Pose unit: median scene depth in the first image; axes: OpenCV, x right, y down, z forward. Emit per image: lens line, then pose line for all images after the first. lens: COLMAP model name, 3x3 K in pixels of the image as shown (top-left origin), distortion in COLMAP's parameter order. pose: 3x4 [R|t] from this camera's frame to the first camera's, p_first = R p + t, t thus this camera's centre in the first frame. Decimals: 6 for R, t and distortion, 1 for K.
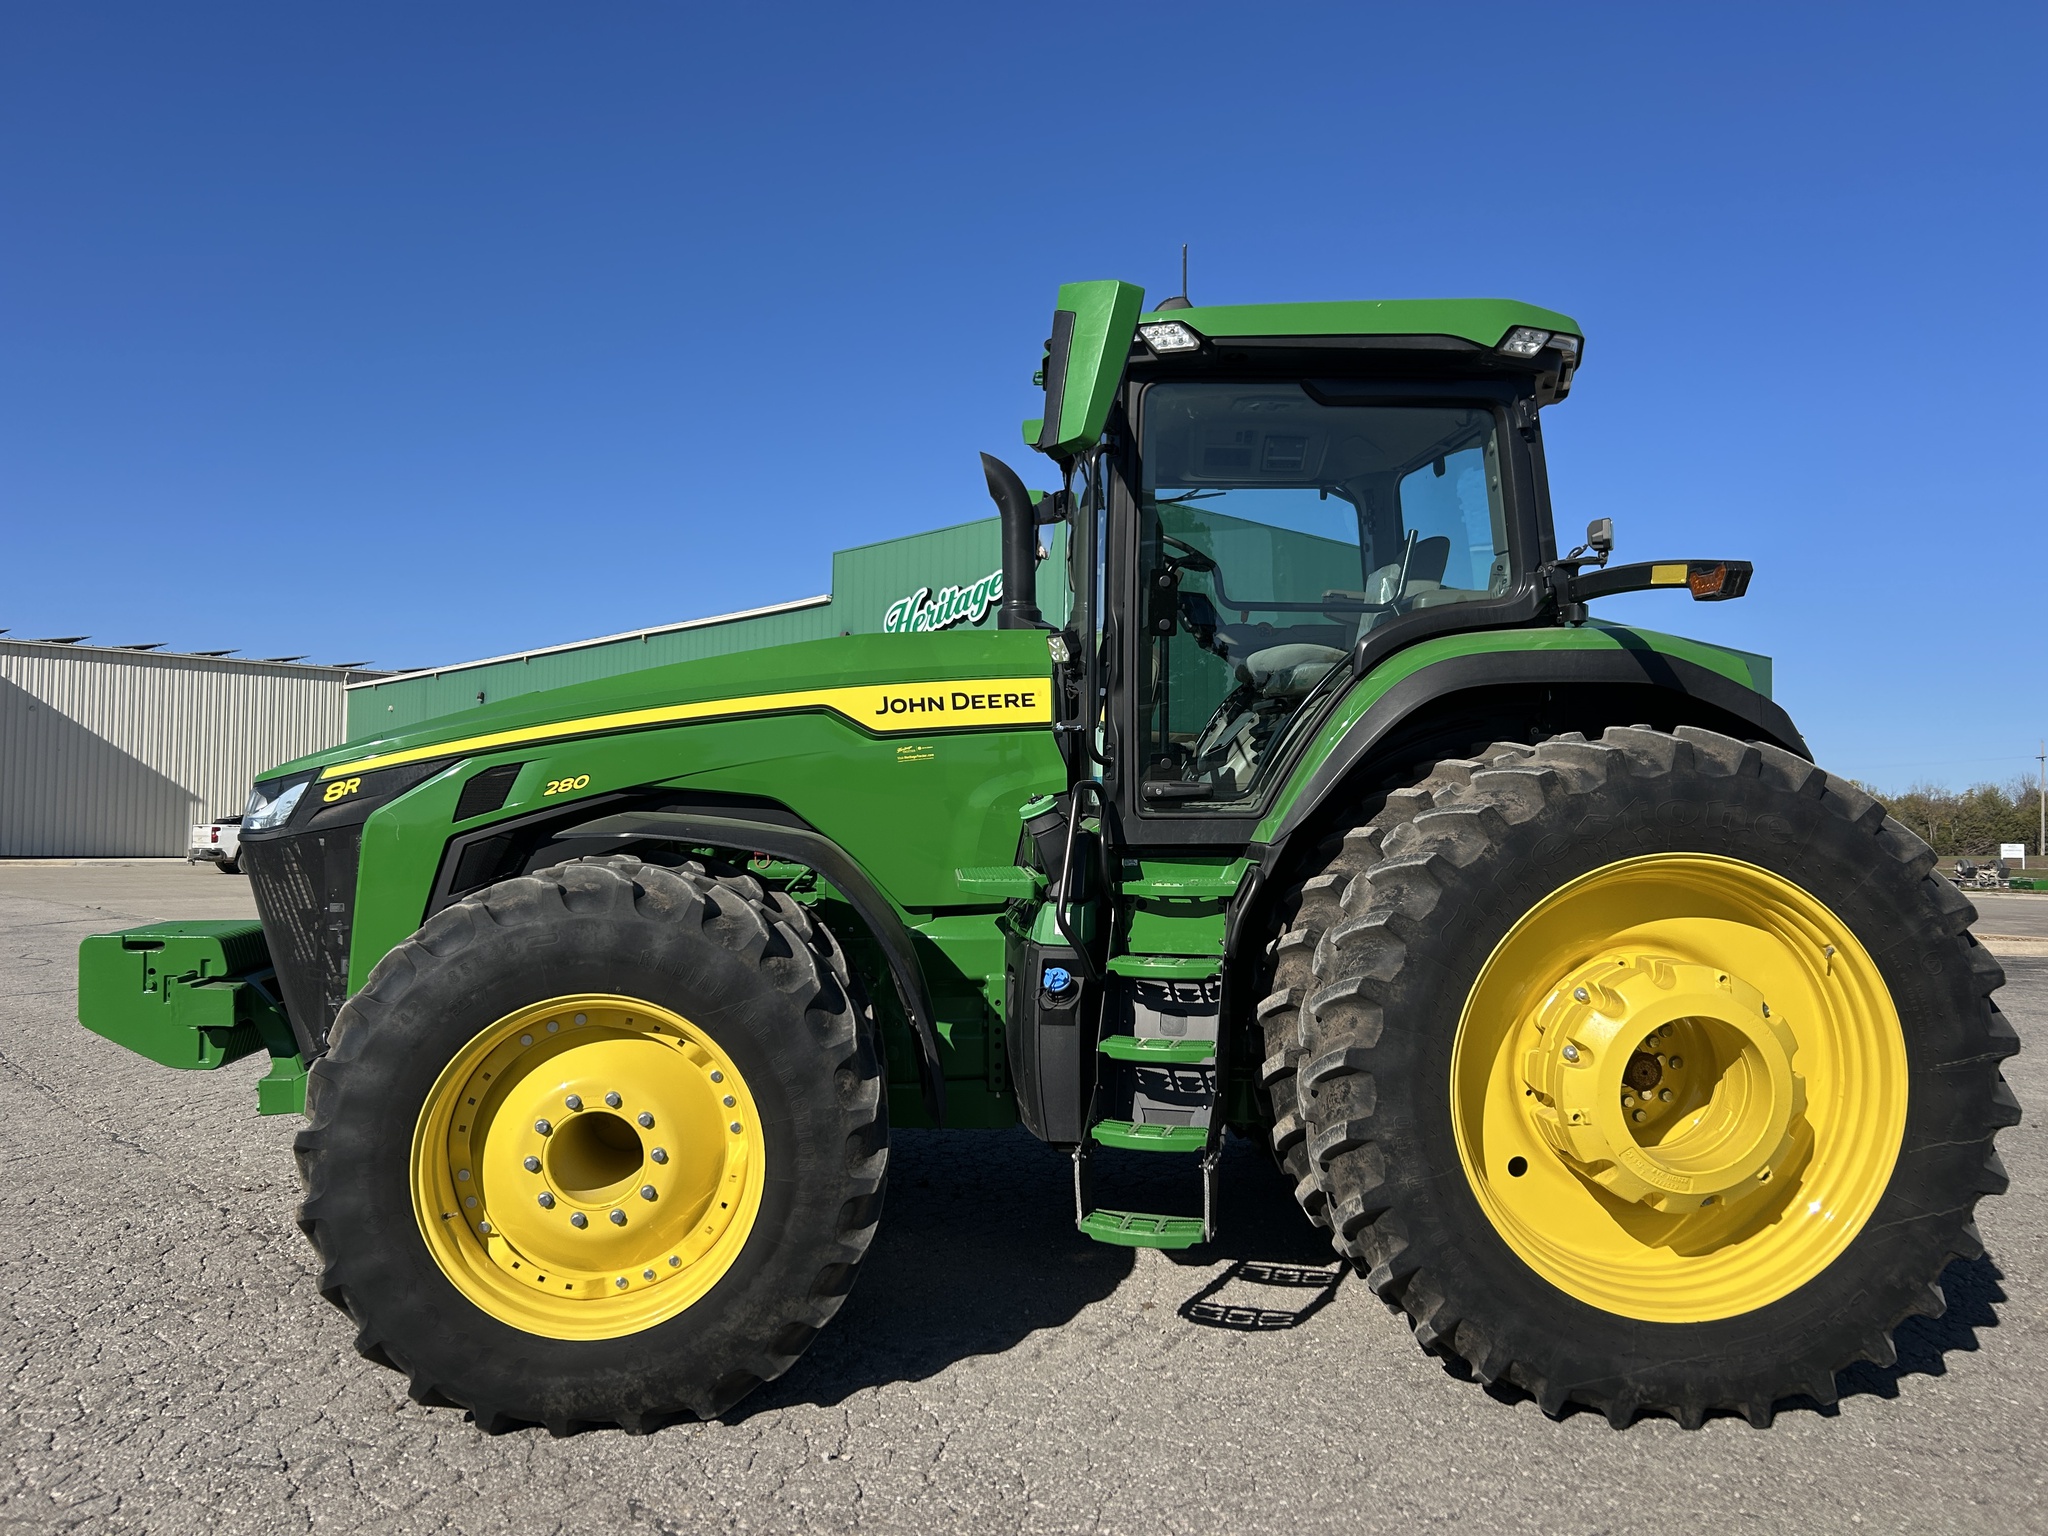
lens RADIAL K [[1537.0, 0, 1037.5], [0, 1537.0, 768.9], [0, 0, 1]] dist [0.023810, -0.009889]
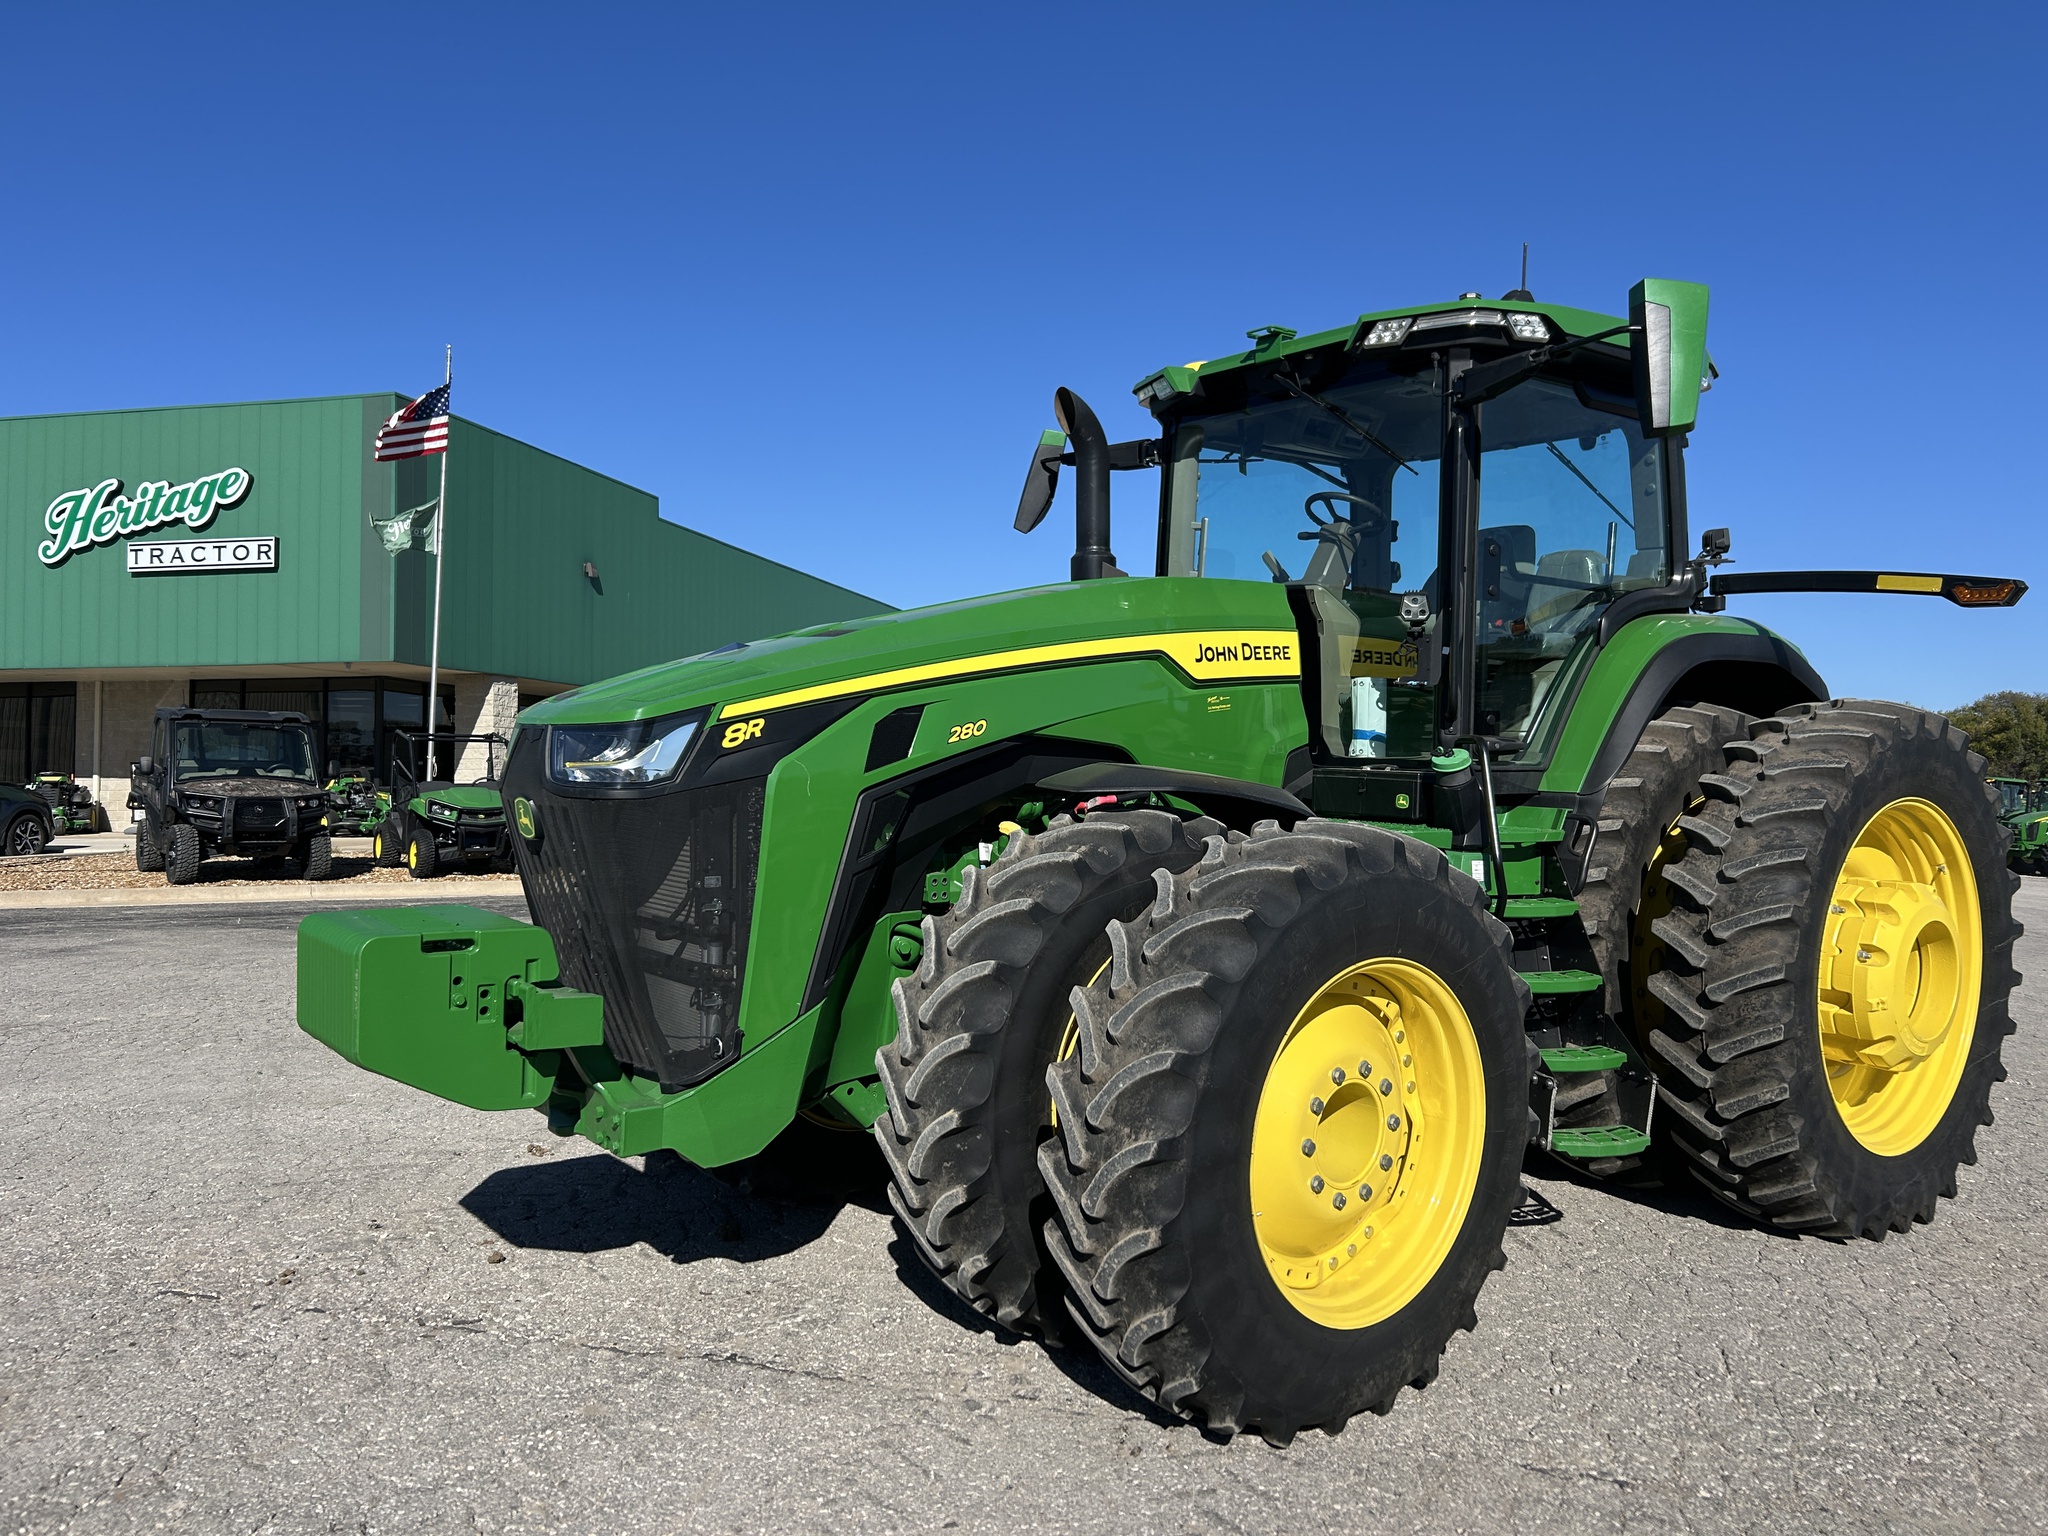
lens RADIAL K [[1537.0, 0, 1035.9], [0, 1537.0, 760.2], [0, 0, 1]] dist [0.023810, -0.009889]
pose [[0.833934, 0.004111, 0.551849, -0.719055], [-0.021180, 0.999474, 0.024562, 0.004593], [-0.551458, -0.032171, 0.833582, 0.246889]]
